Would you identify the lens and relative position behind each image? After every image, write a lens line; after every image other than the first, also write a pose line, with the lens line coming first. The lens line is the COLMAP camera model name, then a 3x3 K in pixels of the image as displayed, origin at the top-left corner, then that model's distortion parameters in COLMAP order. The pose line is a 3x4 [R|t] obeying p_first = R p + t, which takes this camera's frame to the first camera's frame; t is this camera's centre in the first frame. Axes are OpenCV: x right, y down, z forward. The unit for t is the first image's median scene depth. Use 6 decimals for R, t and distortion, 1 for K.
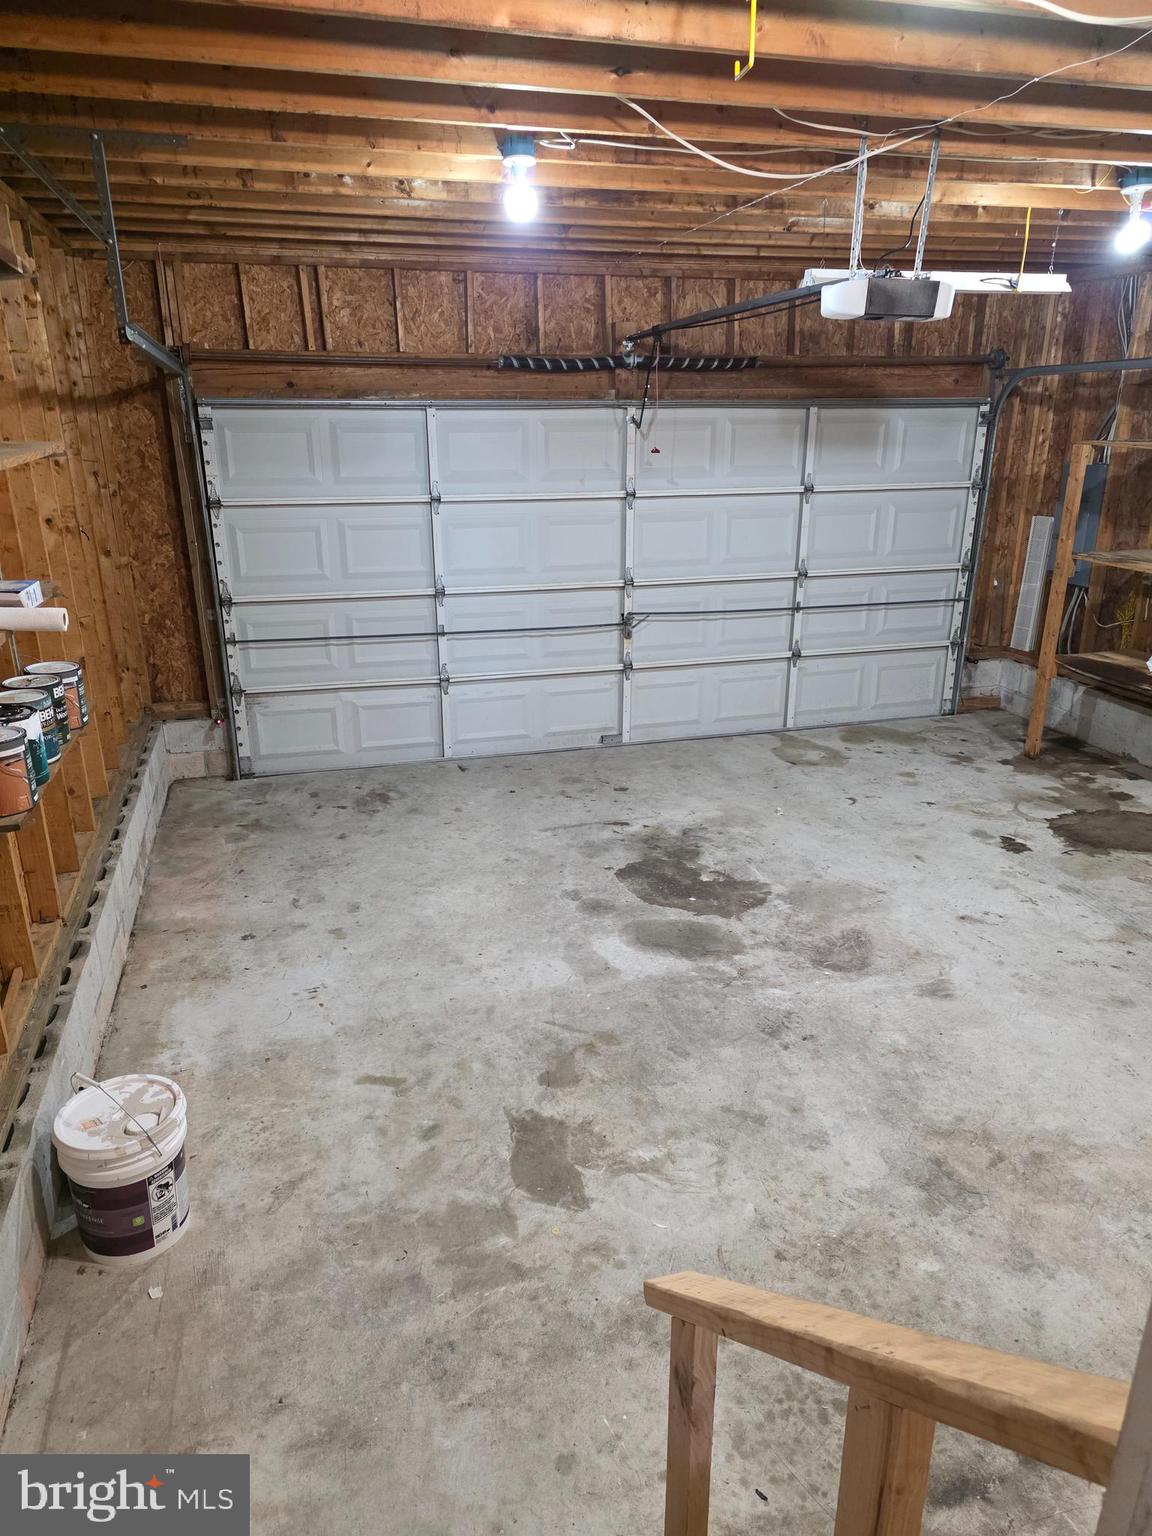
lens RADIAL K [[1018.4, 0, 567.2], [0, 1018.4, 772.2], [0, 0, 1]] dist [0.073384, -0.071641]
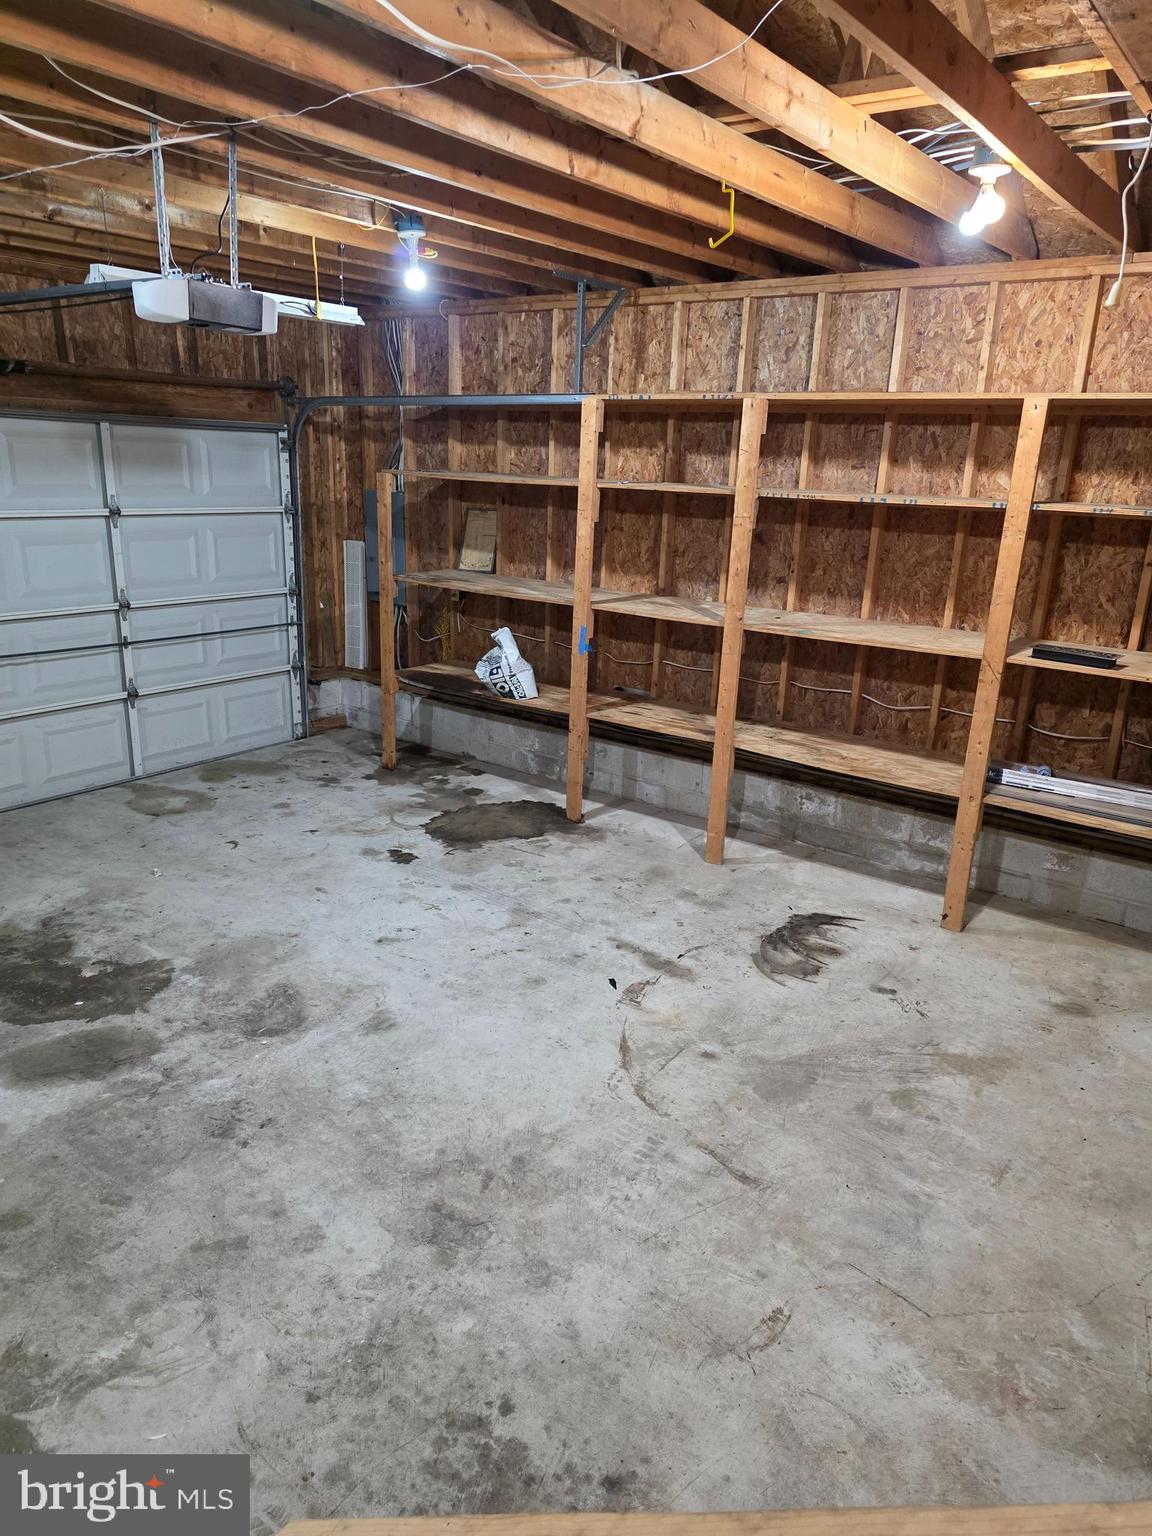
lens RADIAL K [[1022.4, 0, 570.5], [0, 1022.4, 762.3], [0, 0, 1]] dist [0.063376, -0.056972]
pose [[0.788367, -0.149159, 0.596849, -0.029551], [0.168767, 0.985380, 0.023335, -0.016822], [-0.591604, 0.082332, 0.802014, 0.067551]]
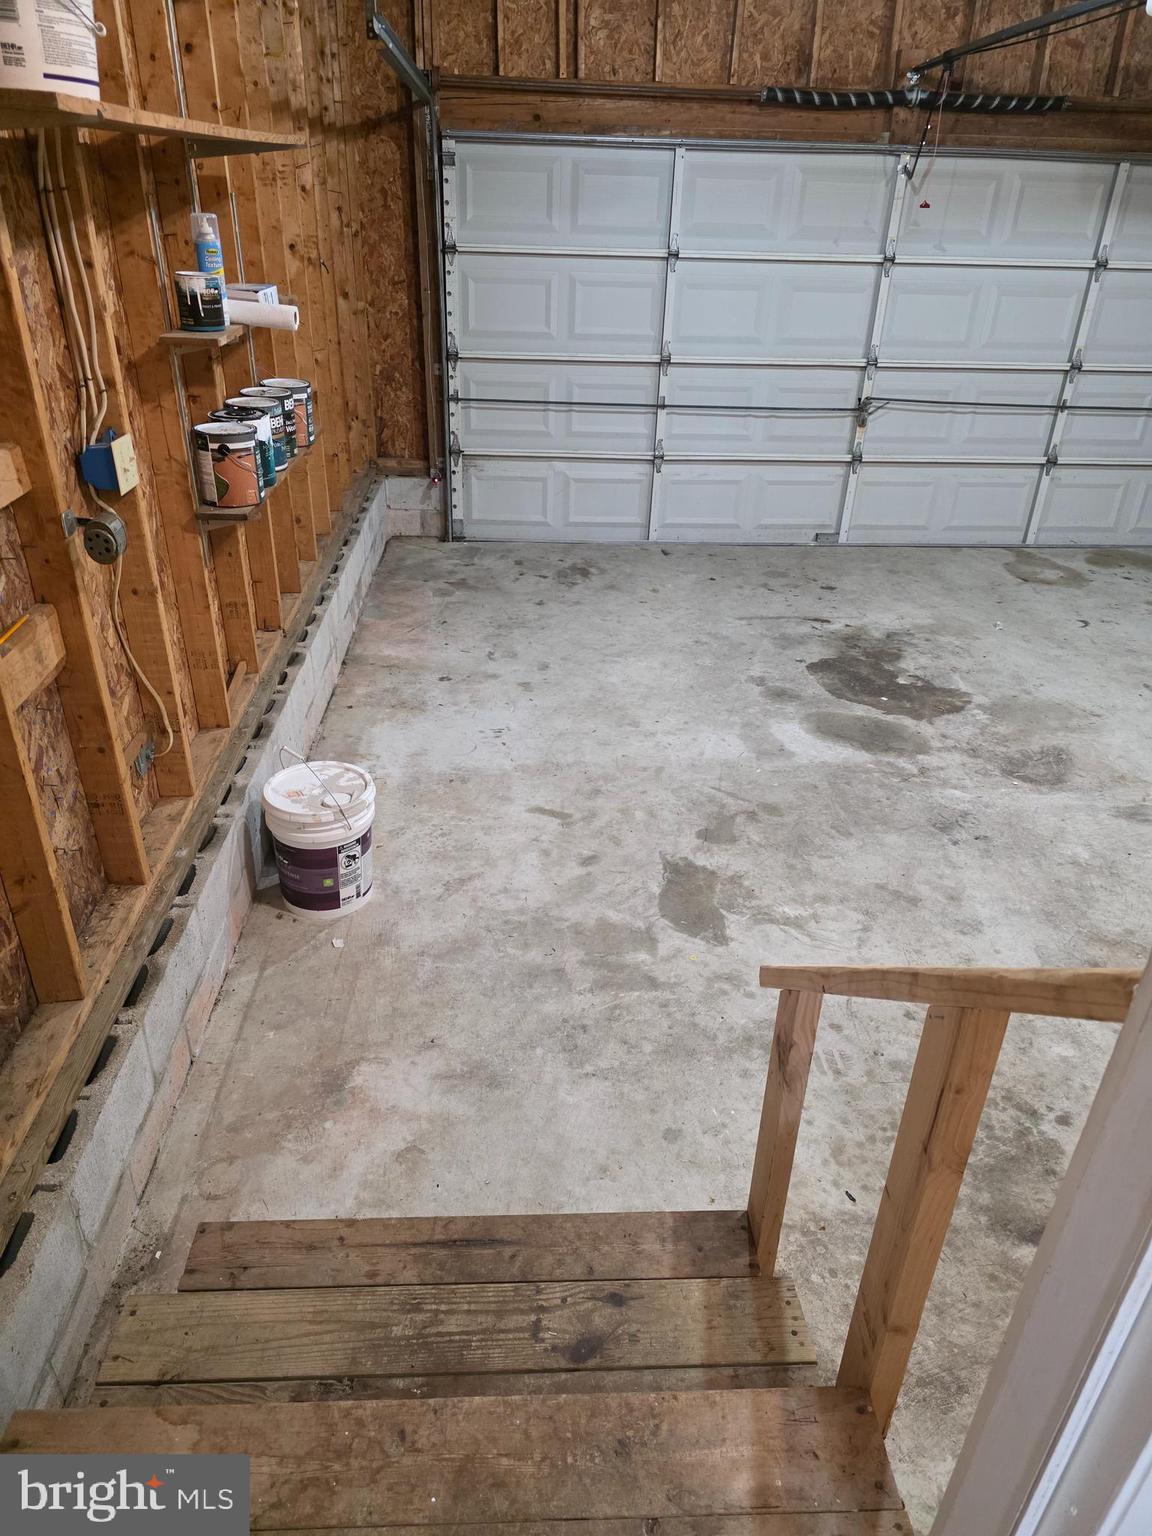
lens RADIAL K [[1022.4, 0, 570.5], [0, 1022.4, 762.3], [0, 0, 1]] dist [0.063376, -0.056972]
pose [[0.974506, 0.134495, -0.179581, 0.014269], [-0.103277, 0.979470, 0.173126, 0.039516], [0.199179, -0.150166, 0.968389, -0.008707]]
